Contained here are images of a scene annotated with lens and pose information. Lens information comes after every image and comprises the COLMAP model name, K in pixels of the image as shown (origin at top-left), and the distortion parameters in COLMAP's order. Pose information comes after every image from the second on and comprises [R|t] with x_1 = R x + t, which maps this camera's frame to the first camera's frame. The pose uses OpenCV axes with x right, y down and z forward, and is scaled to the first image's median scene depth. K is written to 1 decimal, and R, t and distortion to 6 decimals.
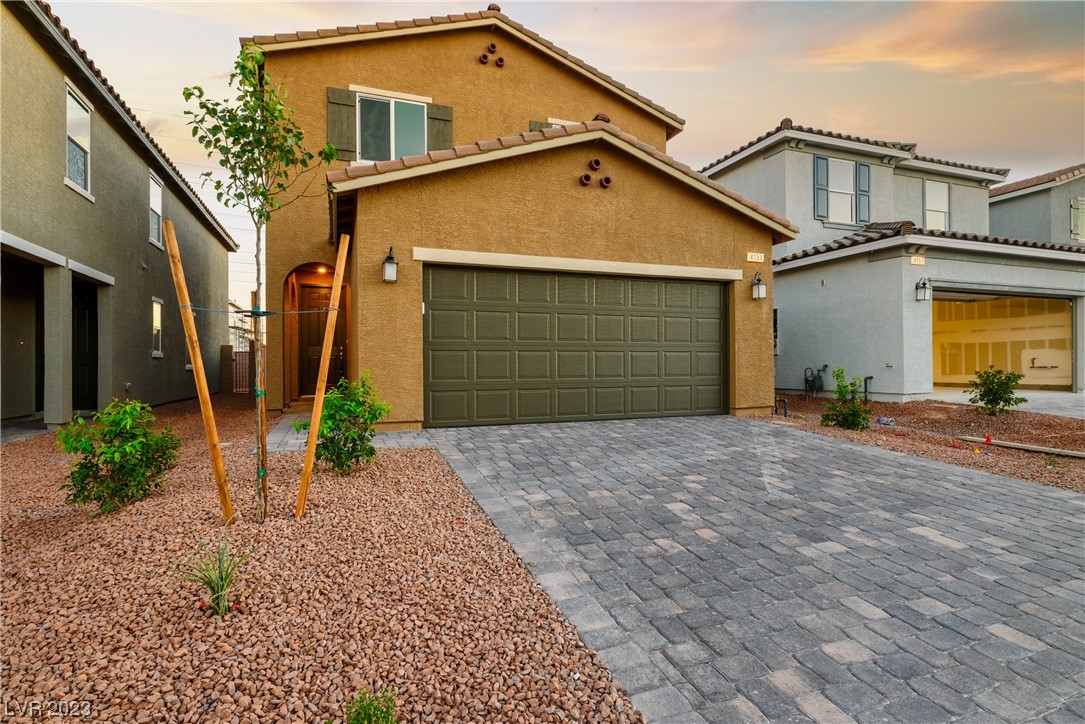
lens RADIAL K [[546.3, 0, 542.8], [0, 546.3, 367.1], [0, 0, 1]] dist [0.001189, -0.000445]
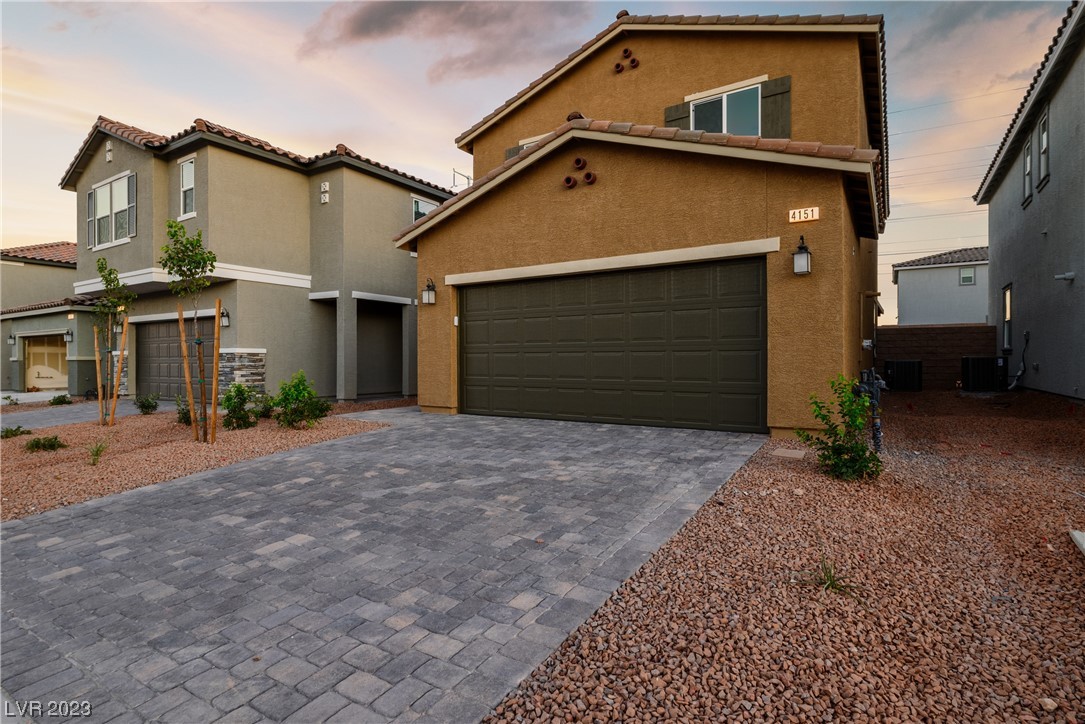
lens RADIAL K [[538.2, 0, 542.5], [0, 538.2, 362.0], [0, 0, 1]] dist [0.001657, 0.000076]
pose [[0.600335, 0.008892, -0.799699, 0.802922], [-0.001210, 0.999947, 0.010210, -0.020308], [0.799748, -0.005161, 0.600314, 0.343011]]
